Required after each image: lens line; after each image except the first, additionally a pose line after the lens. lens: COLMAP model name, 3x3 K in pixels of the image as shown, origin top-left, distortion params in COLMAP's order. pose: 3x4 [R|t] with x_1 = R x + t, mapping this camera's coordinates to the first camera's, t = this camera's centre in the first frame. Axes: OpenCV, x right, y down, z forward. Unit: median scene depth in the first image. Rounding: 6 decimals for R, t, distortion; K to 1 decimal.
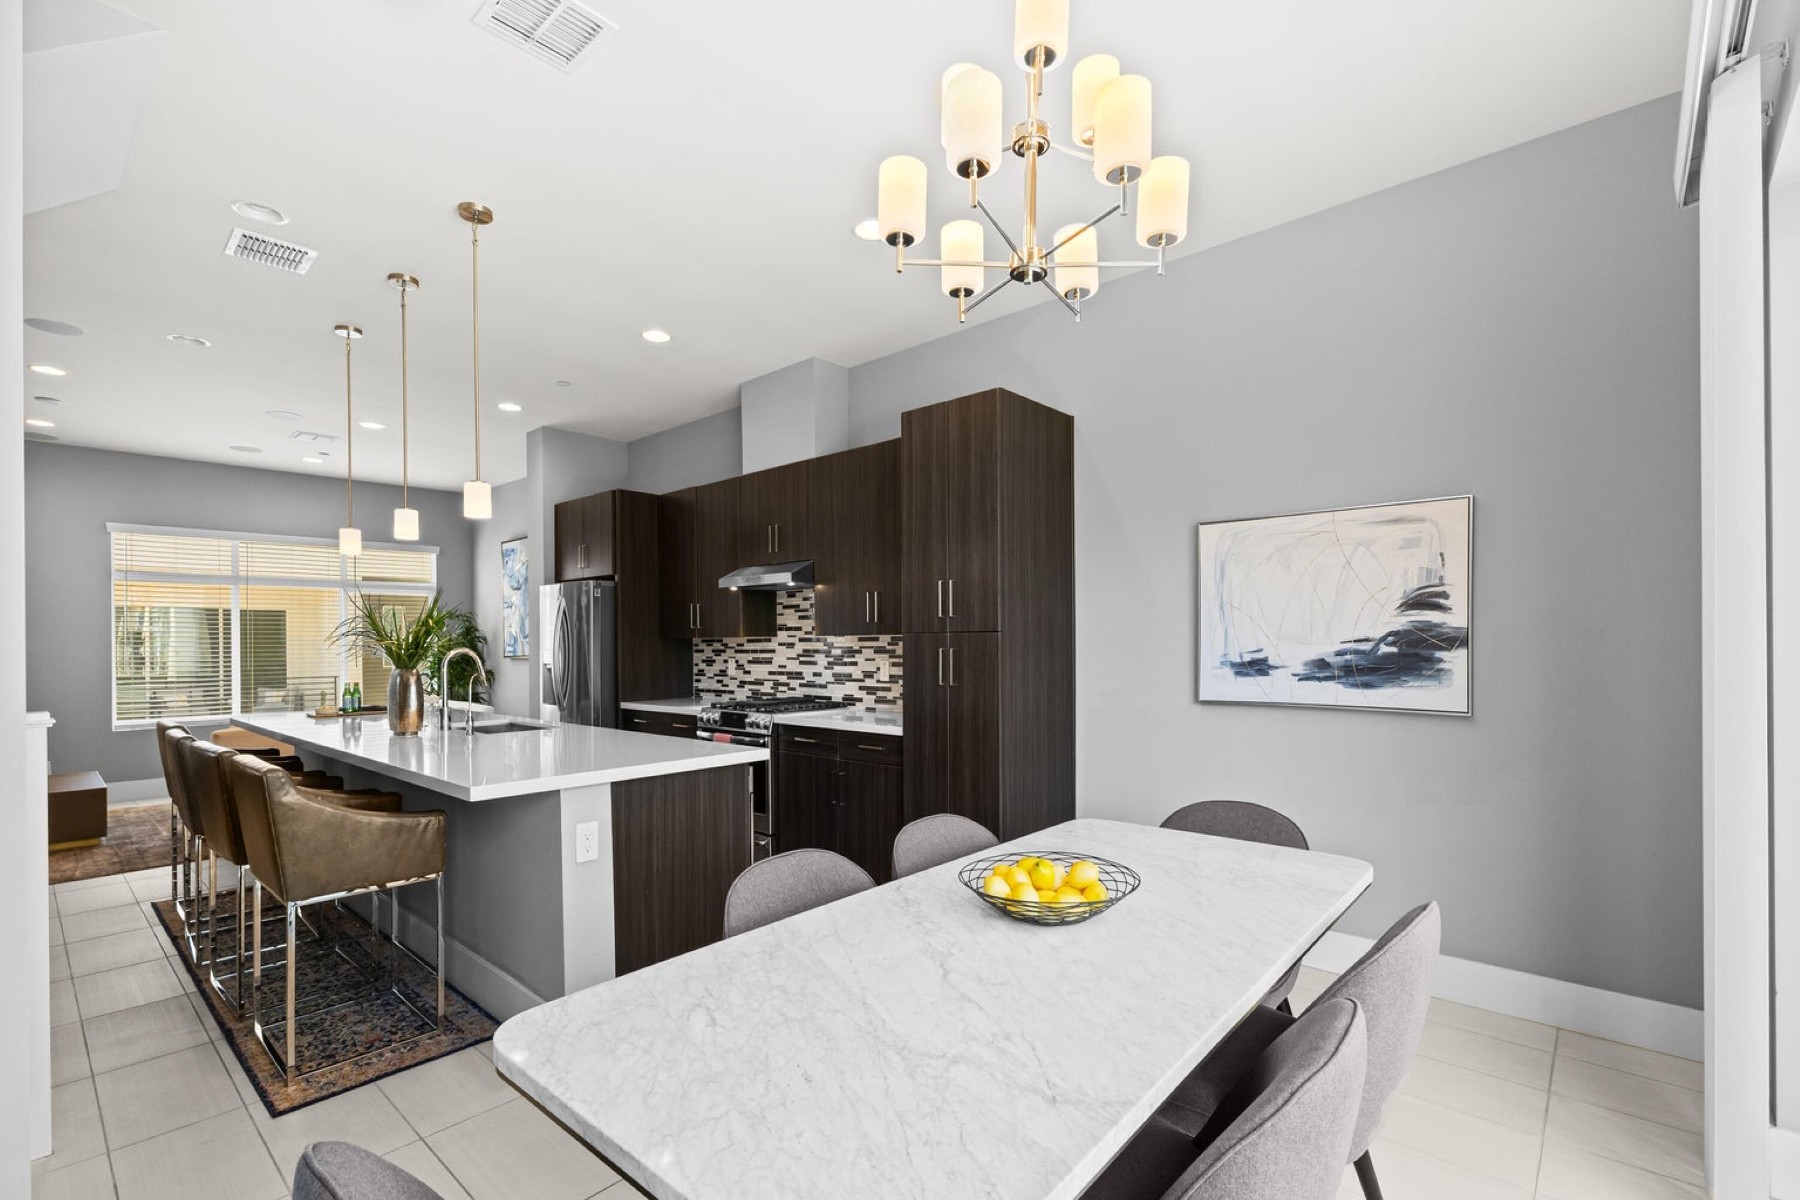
lens RADIAL K [[795.1, 0, 900.9], [0, 795.1, 646.4], [0, 0, 1]] dist [0.002646, -0.000484]
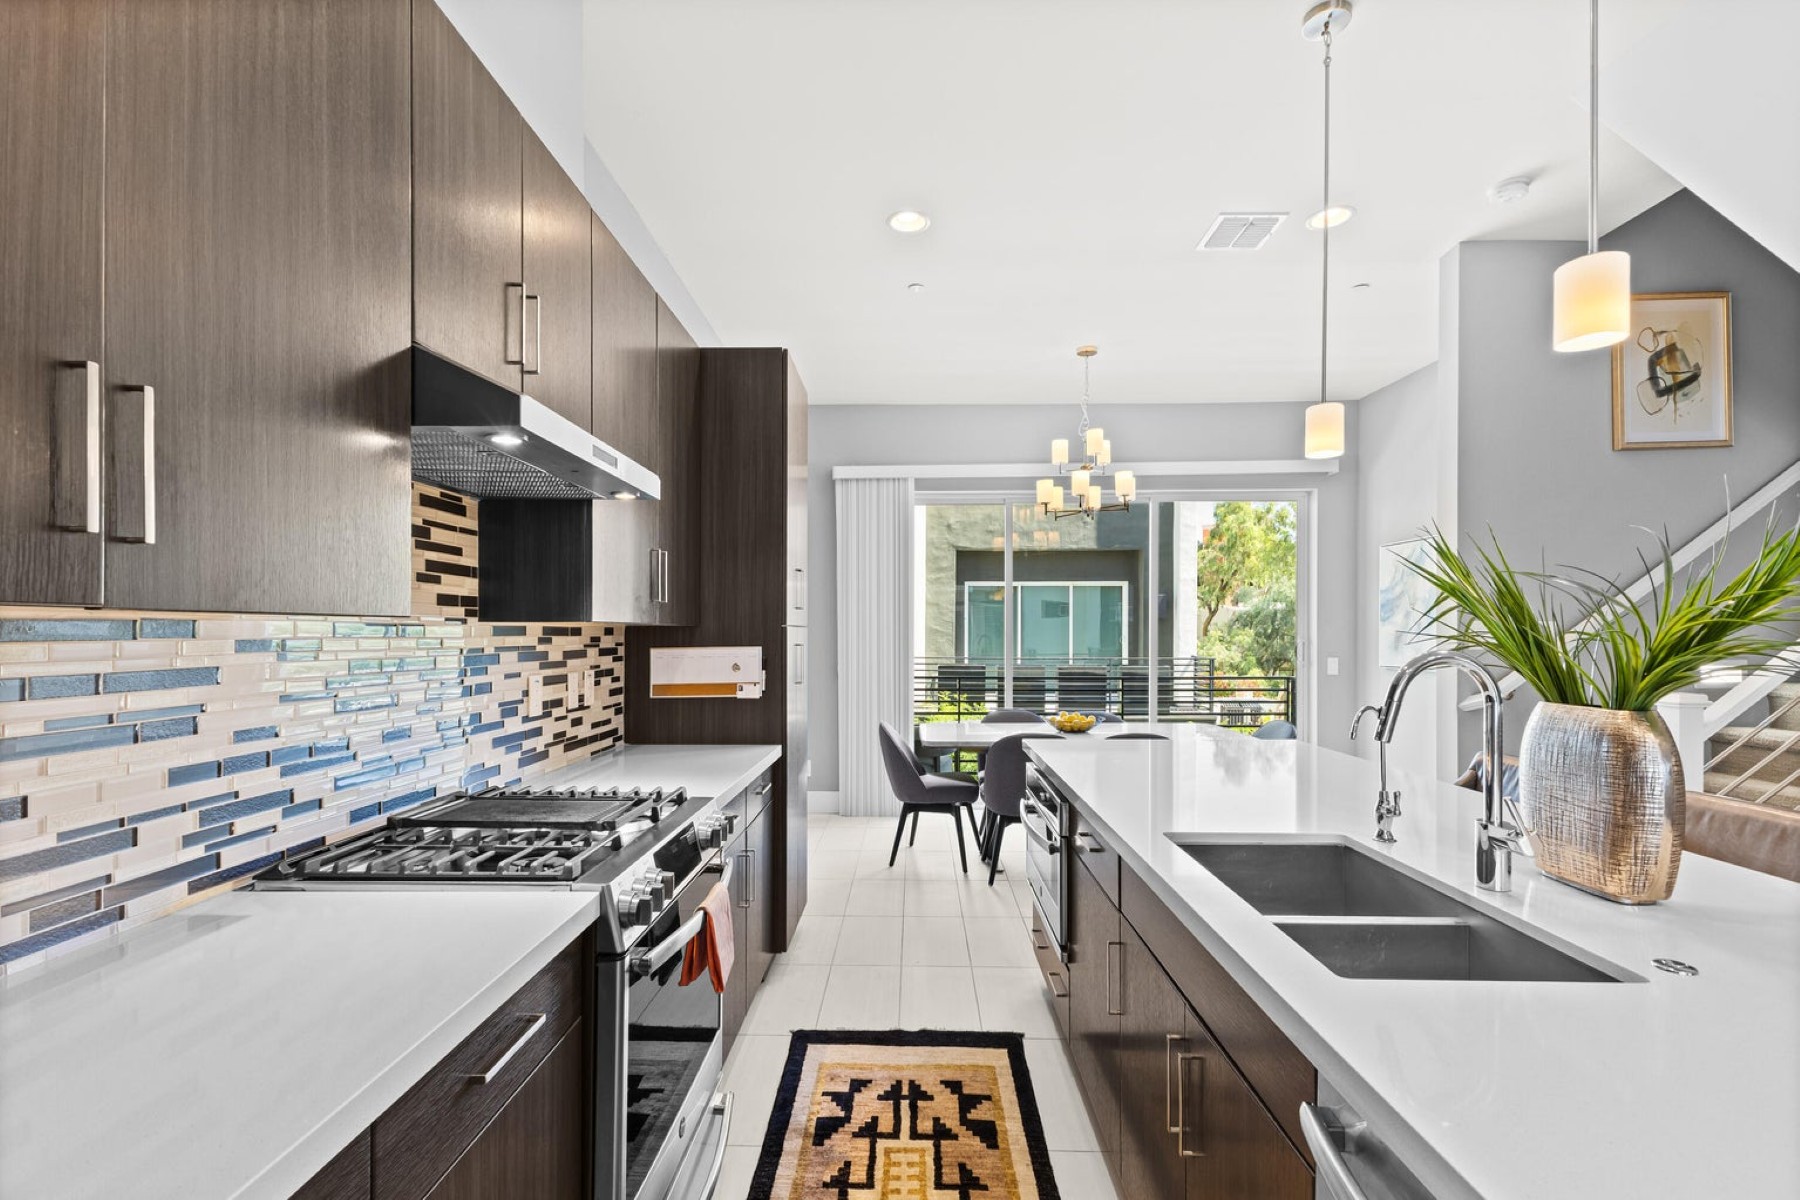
lens RADIAL K [[788.3, 0, 904.5], [0, 788.3, 632.7], [0, 0, 1]] dist [0.004284, 0.000250]
pose [[-0.656337, 0.005607, 0.754447, -0.496293], [0.005371, 0.999982, -0.002759, -0.005200], [-0.754449, 0.002241, -0.656355, 1.056279]]
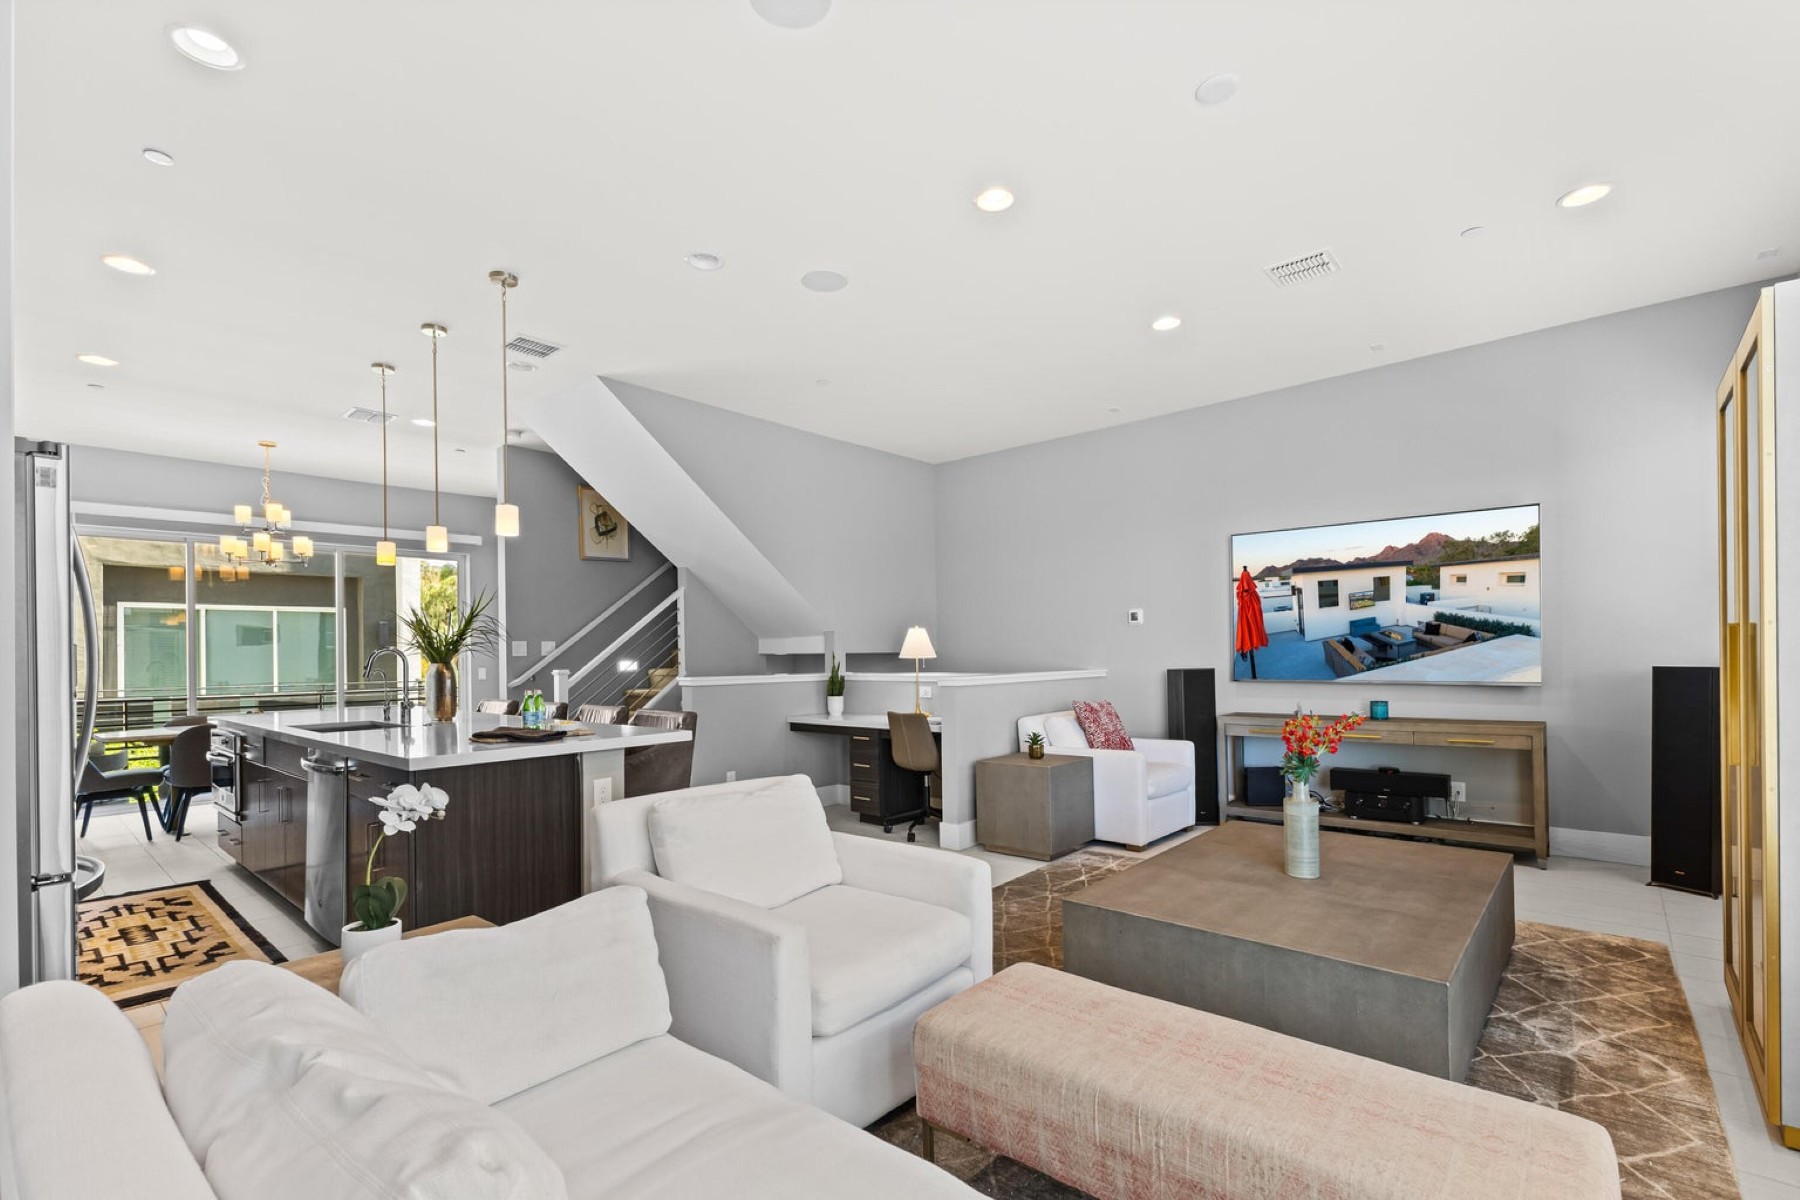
lens RADIAL K [[795.1, 0, 900.9], [0, 795.1, 646.4], [0, 0, 1]] dist [0.002646, -0.000484]
pose [[-0.999664, 0.024116, -0.009493, -0.924249], [0.024186, 0.999680, -0.007372, 0.018302], [0.009312, -0.007600, -0.999928, 1.556143]]
